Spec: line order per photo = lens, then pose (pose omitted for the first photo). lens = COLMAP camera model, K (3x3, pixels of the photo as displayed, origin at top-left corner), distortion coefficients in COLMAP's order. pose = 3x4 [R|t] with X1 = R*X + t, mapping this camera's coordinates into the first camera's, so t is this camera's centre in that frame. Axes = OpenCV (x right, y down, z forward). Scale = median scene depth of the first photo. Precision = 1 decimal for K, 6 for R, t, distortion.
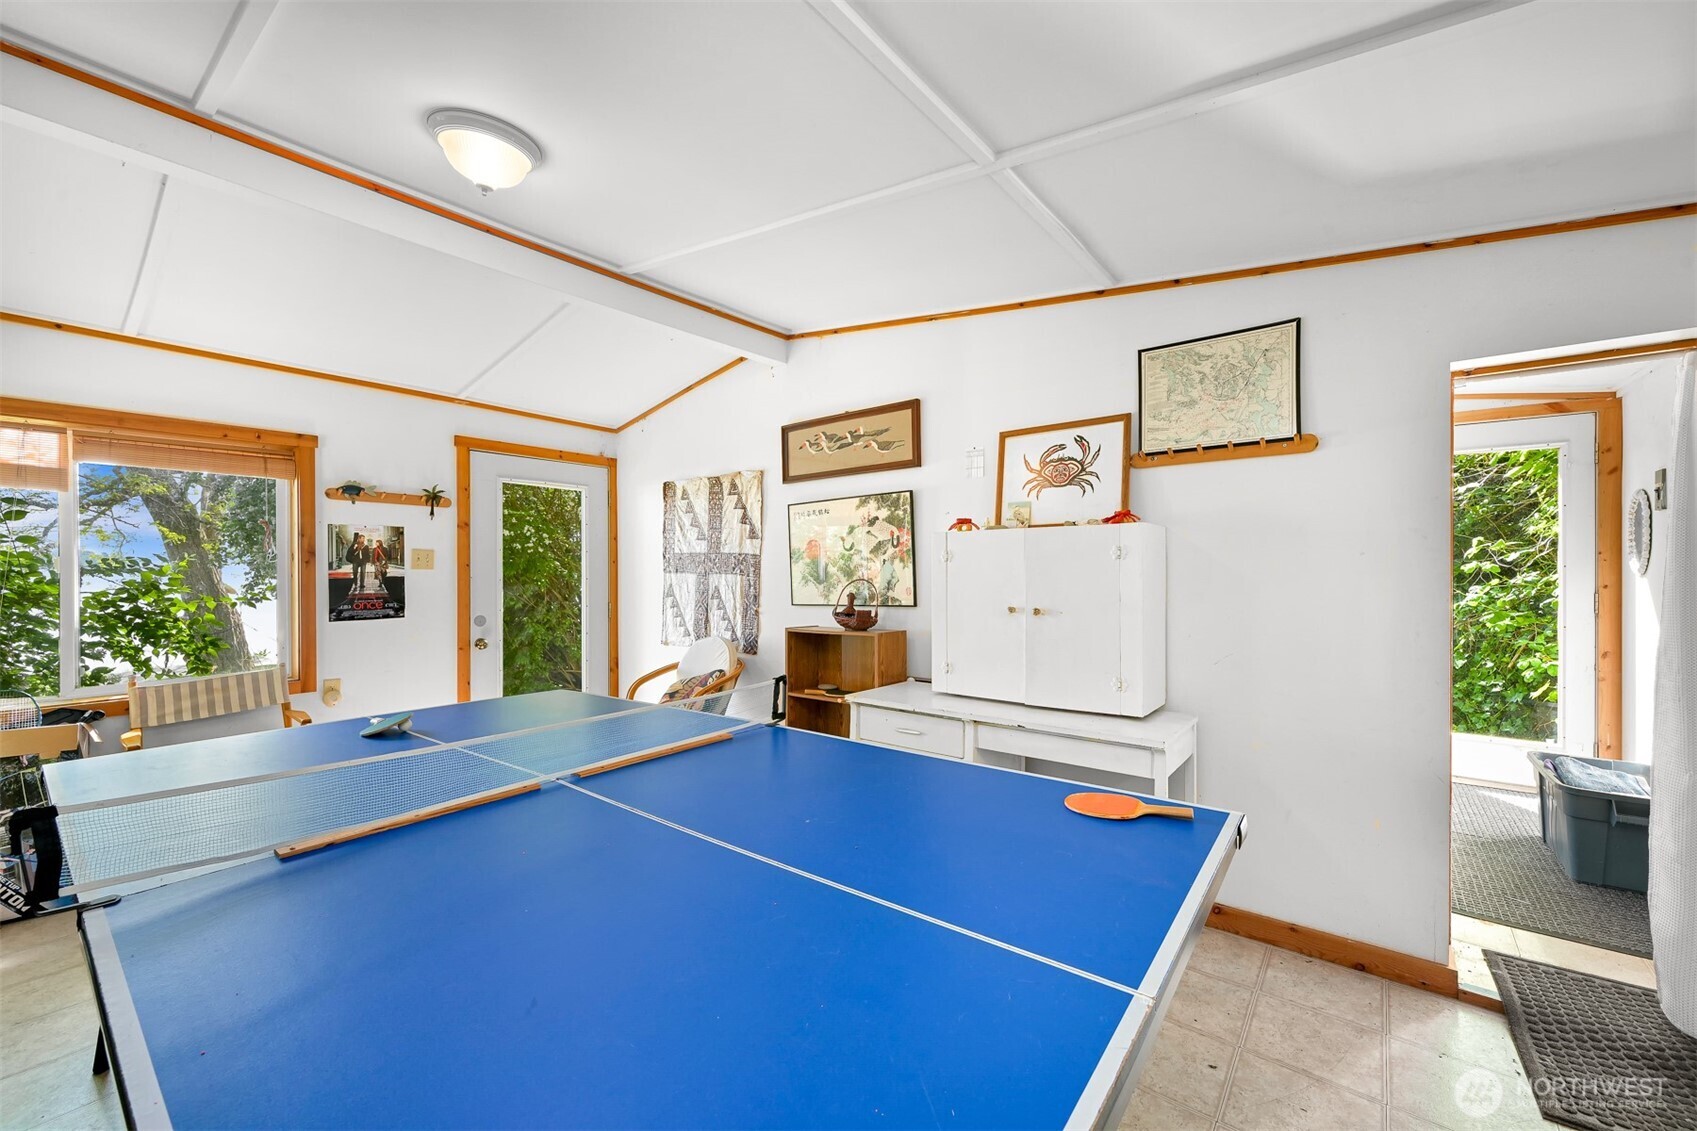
lens RADIAL K [[663.6, 0, 843.3], [0, 663.6, 571.3], [0, 0, 1]] dist [-0.000830, -0.000352]
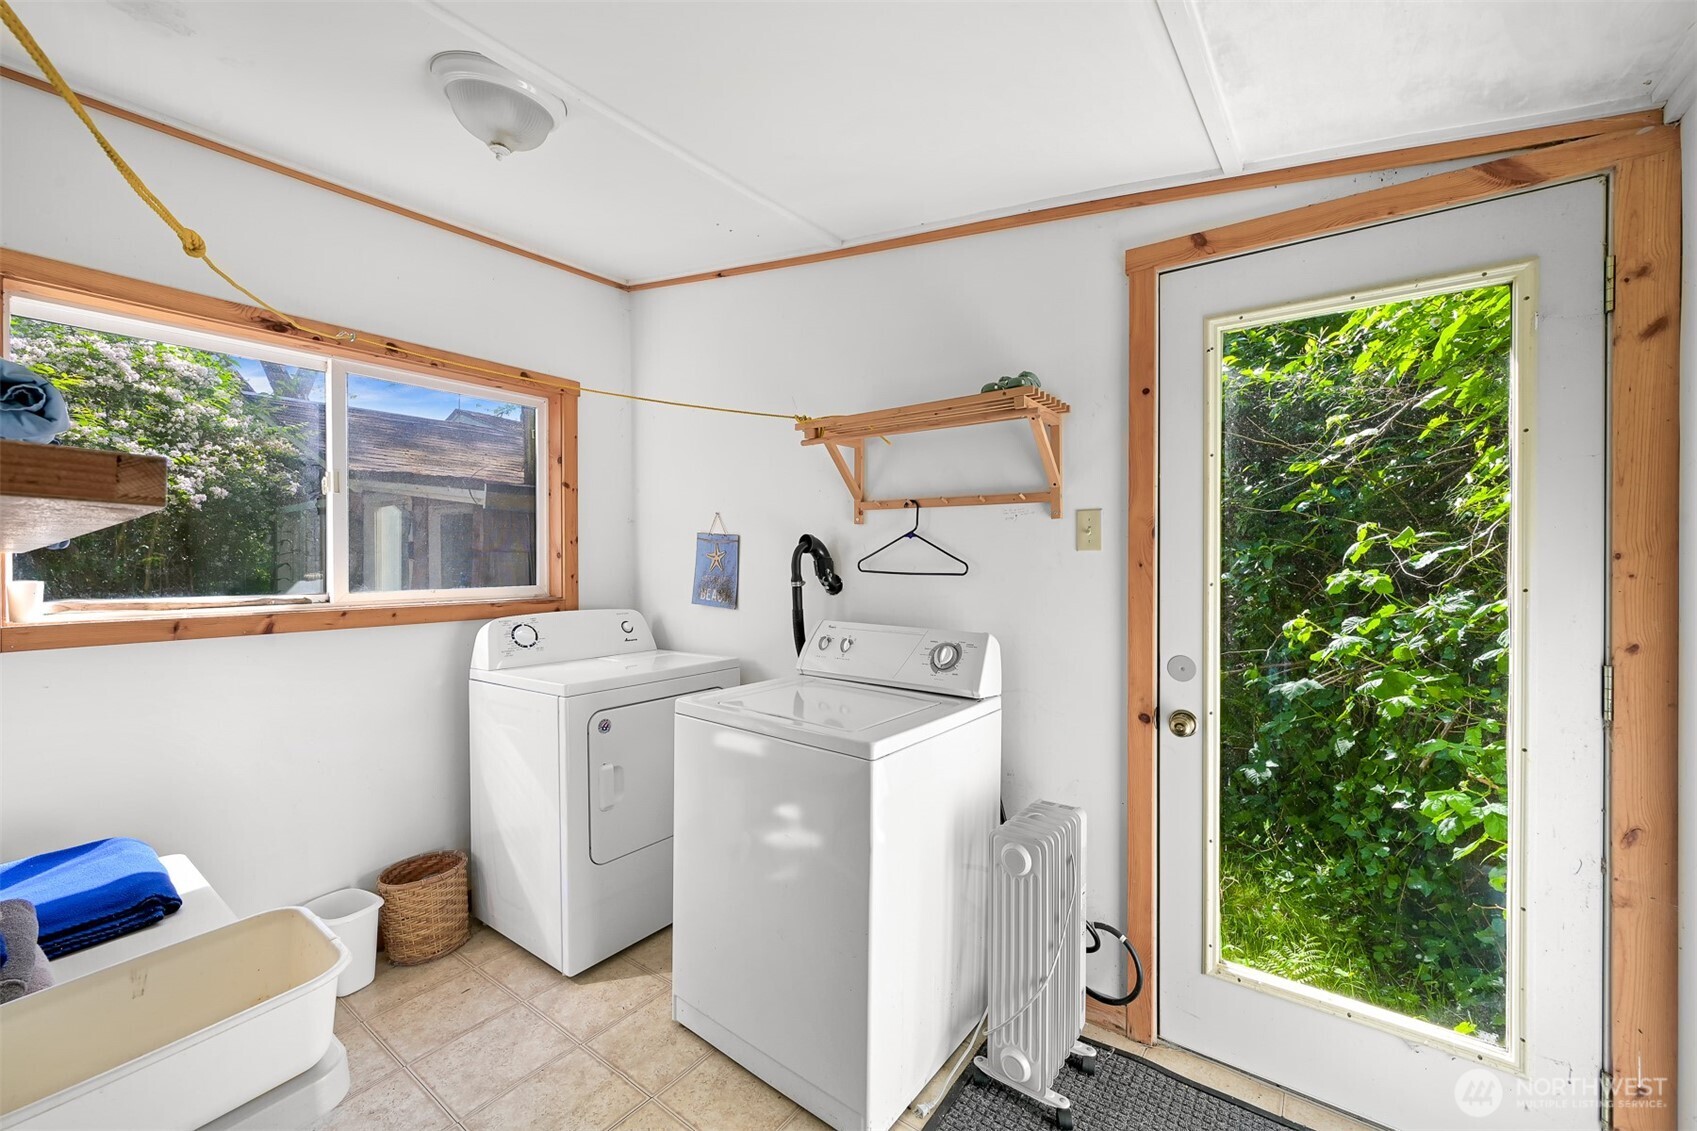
lens RADIAL K [[667.3, 0, 855.3], [0, 667.3, 566.2], [0, 0, 1]] dist [-0.001865, 0.000246]
pose [[0.999037, 0.002905, 0.043787, 0.567873], [-0.002912, 0.999996, 0.000103, -0.016484], [-0.043786, -0.000231, 0.999041, 0.523952]]
